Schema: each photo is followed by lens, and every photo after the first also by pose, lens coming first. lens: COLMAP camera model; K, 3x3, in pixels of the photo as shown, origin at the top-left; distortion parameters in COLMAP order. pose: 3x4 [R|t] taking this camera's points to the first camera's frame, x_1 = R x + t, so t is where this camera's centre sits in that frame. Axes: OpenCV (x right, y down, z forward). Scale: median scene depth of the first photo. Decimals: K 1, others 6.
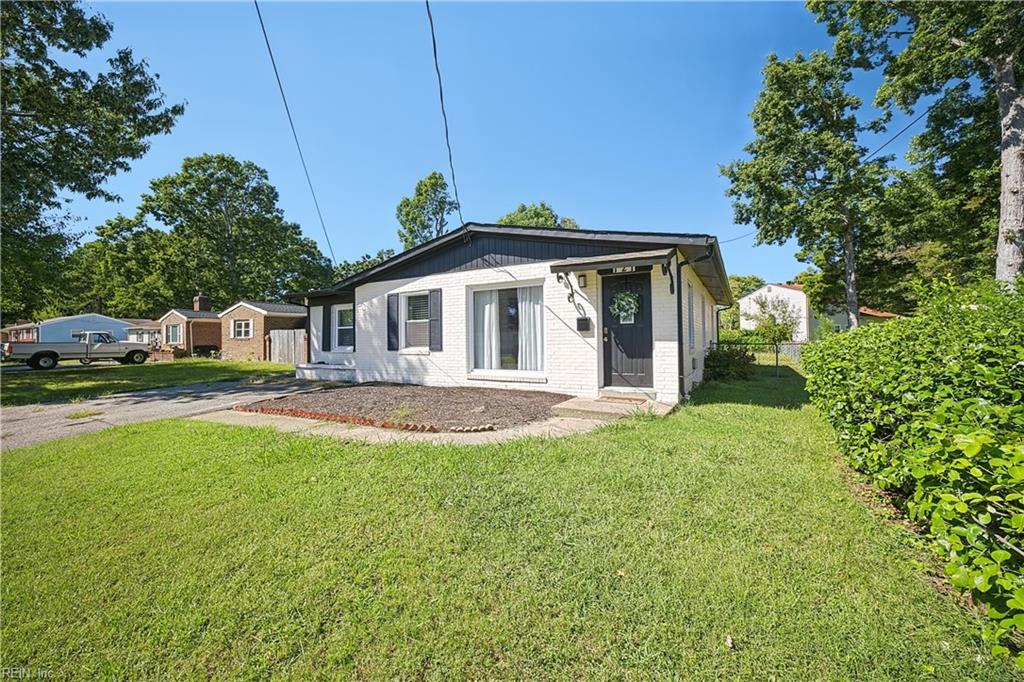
lens RADIAL K [[410.1, 0, 508.5], [0, 410.1, 335.5], [0, 0, 1]] dist [-0.000686, -0.000038]
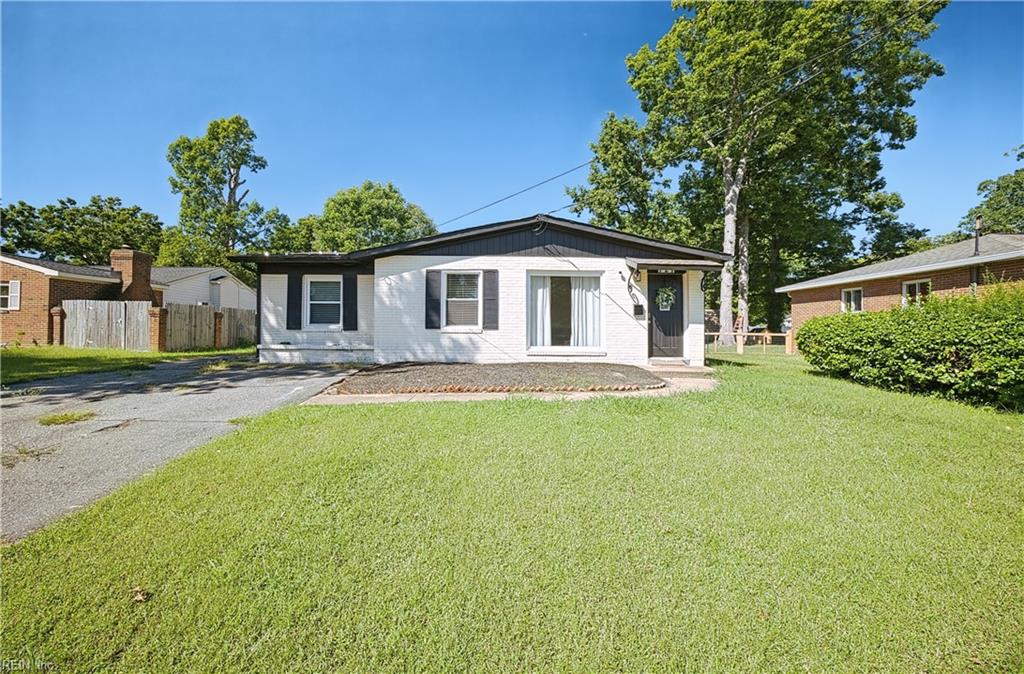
lens RADIAL K [[411.3, 0, 506.9], [0, 411.3, 331.8], [0, 0, 1]] dist [-0.000989, -0.000147]
pose [[0.849890, 0.015313, 0.526738, -0.730467], [-0.024599, 0.999641, 0.010630, 0.033168], [-0.526386, -0.021992, 0.849961, 0.092102]]
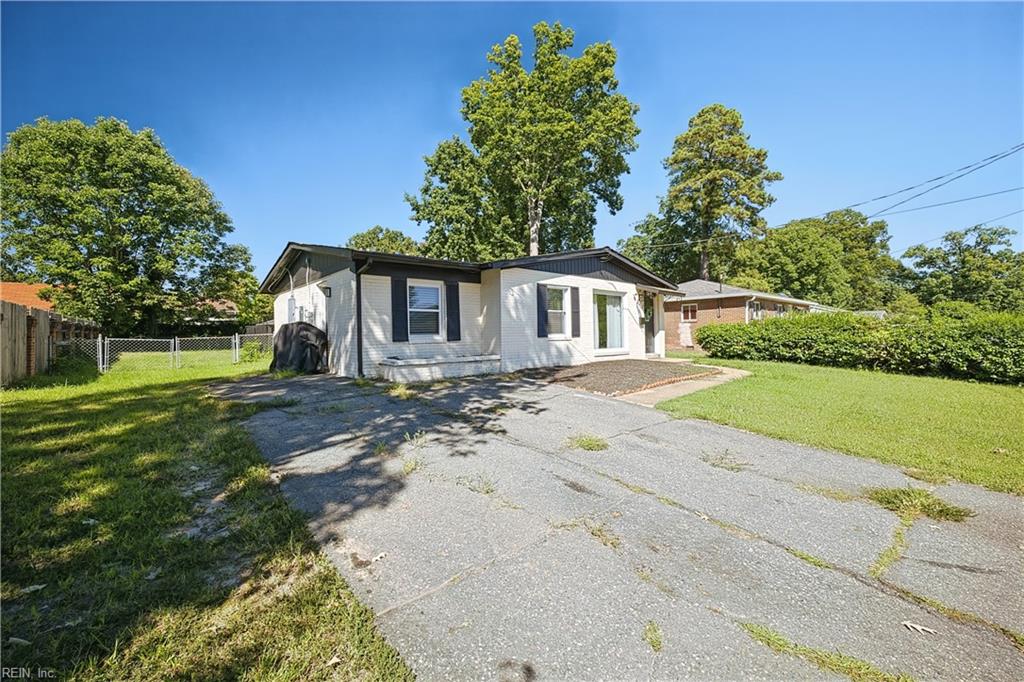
lens RADIAL K [[410.1, 0, 508.5], [0, 410.1, 335.5], [0, 0, 1]] dist [-0.000686, -0.000038]
pose [[0.301778, 0.001586, 0.953377, -1.507880], [-0.006653, 0.999978, 0.000443, 0.036096], [-0.953355, -0.006477, 0.301781, 0.863862]]
